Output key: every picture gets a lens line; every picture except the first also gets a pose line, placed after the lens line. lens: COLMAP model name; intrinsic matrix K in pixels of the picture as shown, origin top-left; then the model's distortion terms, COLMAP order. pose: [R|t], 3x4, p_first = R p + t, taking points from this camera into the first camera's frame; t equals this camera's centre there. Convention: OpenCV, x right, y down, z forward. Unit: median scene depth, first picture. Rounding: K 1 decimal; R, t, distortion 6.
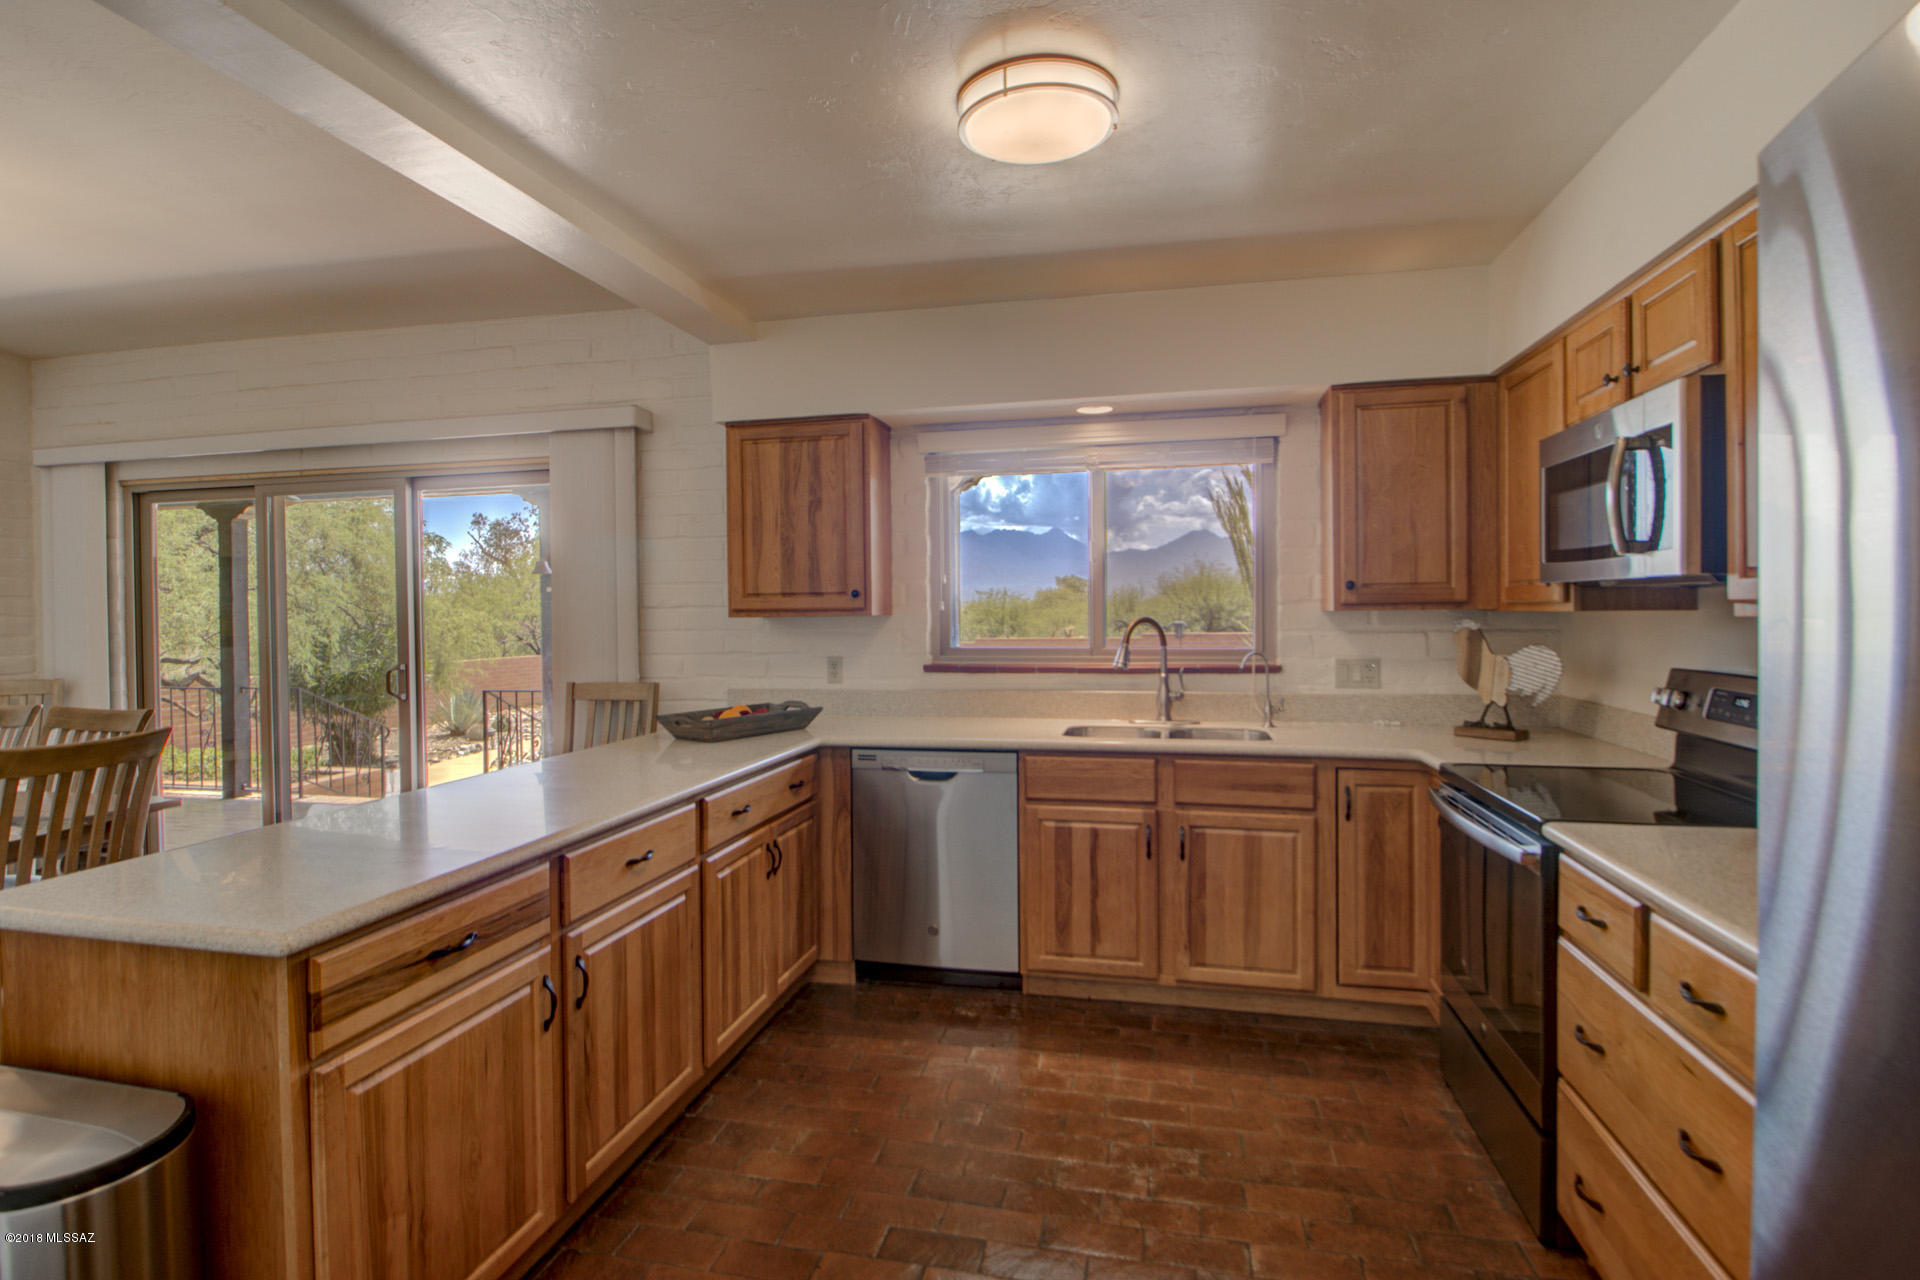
lens RADIAL K [[954.6, 0, 940.8], [0, 954.6, 618.3], [0, 0, 1]] dist [0.003880, -0.012687]
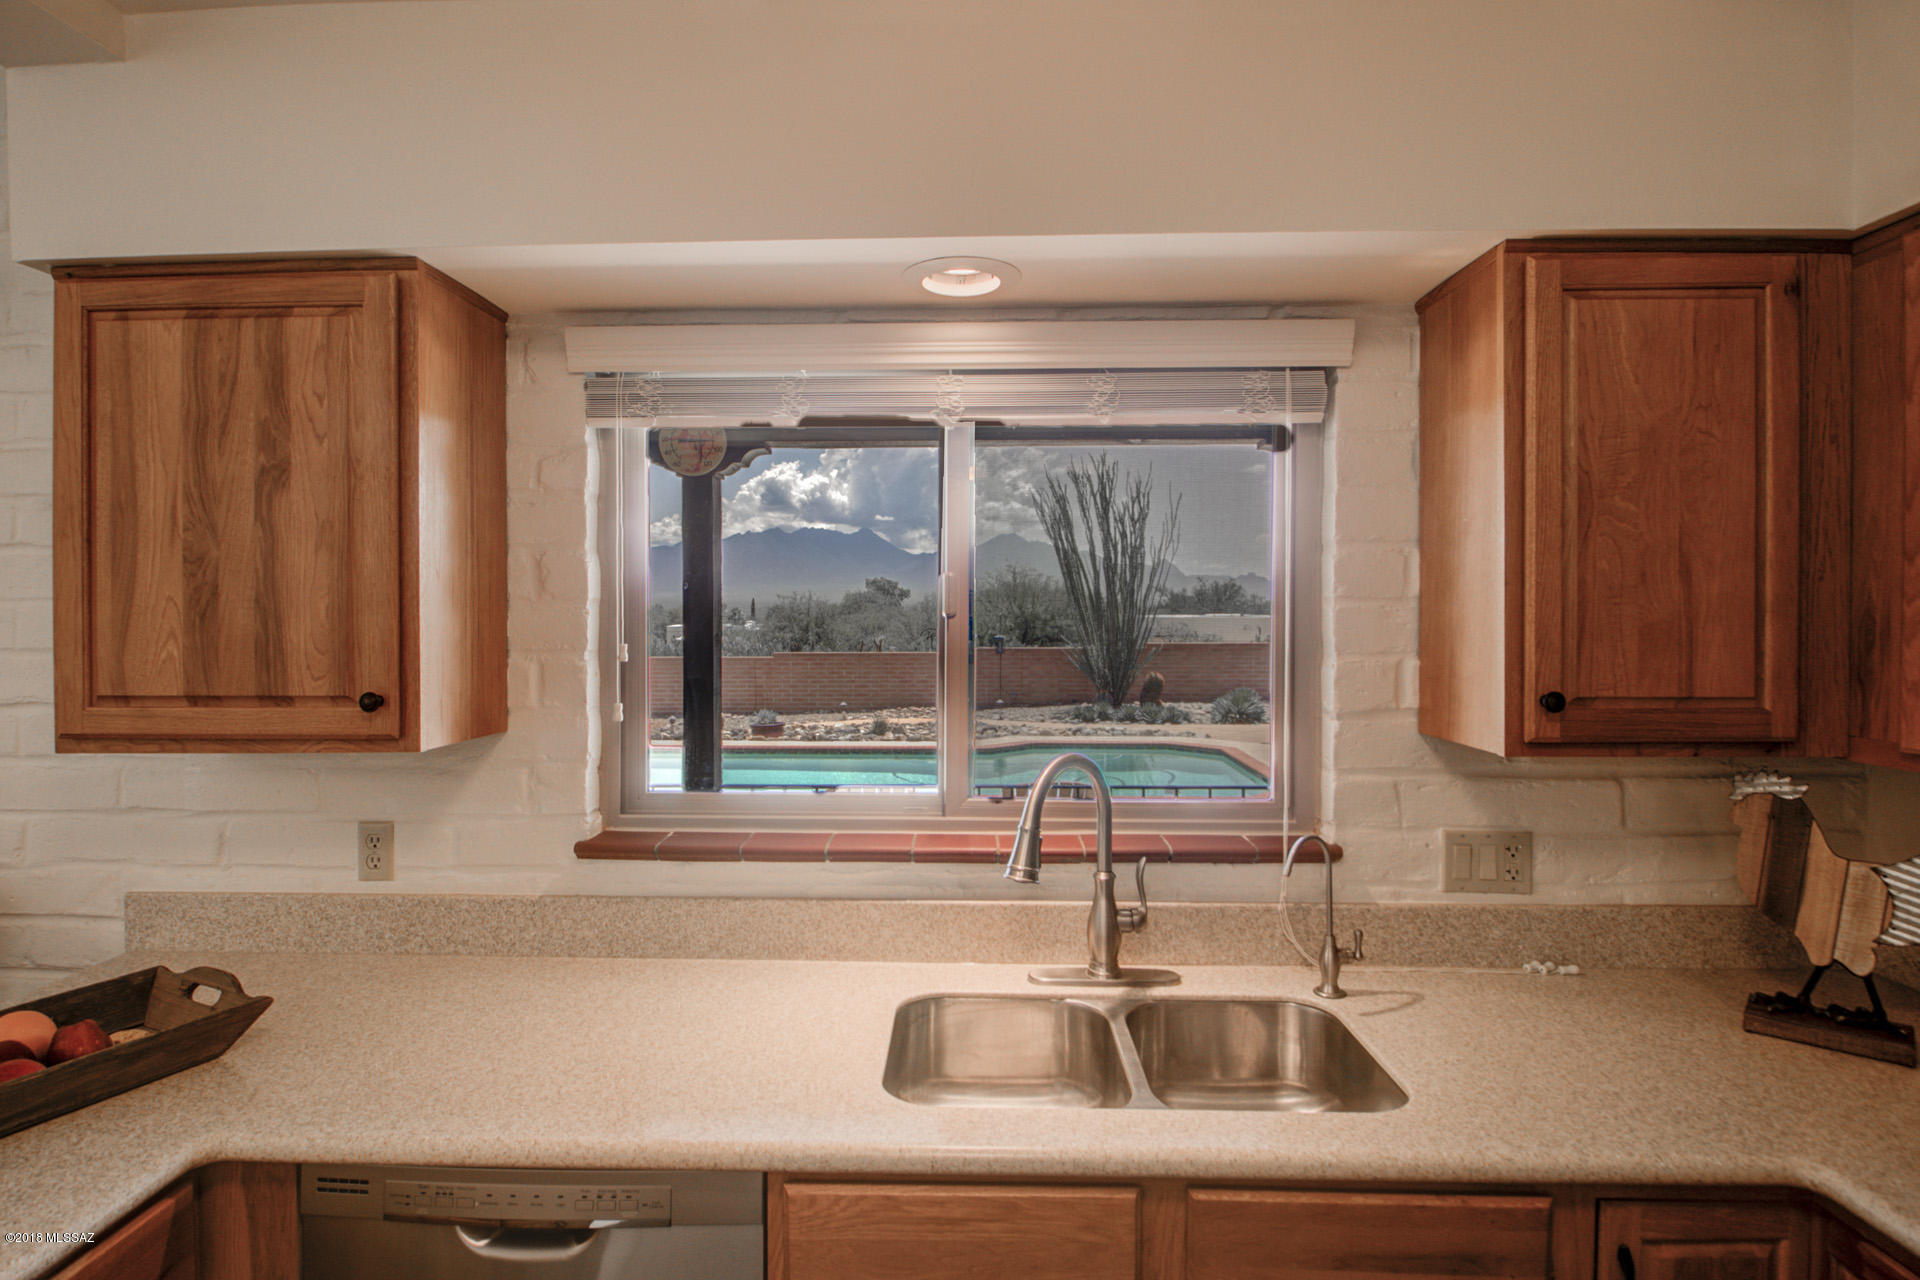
lens RADIAL K [[979.4, 0, 942.9], [0, 979.4, 621.1], [0, 0, 1]] dist [0.002499, -0.011812]
pose [[0.980093, 0.006784, 0.198424, 0.062593], [-0.007006, 0.999975, 0.000415, -0.060864], [-0.198416, -0.001797, 0.980116, 0.545102]]
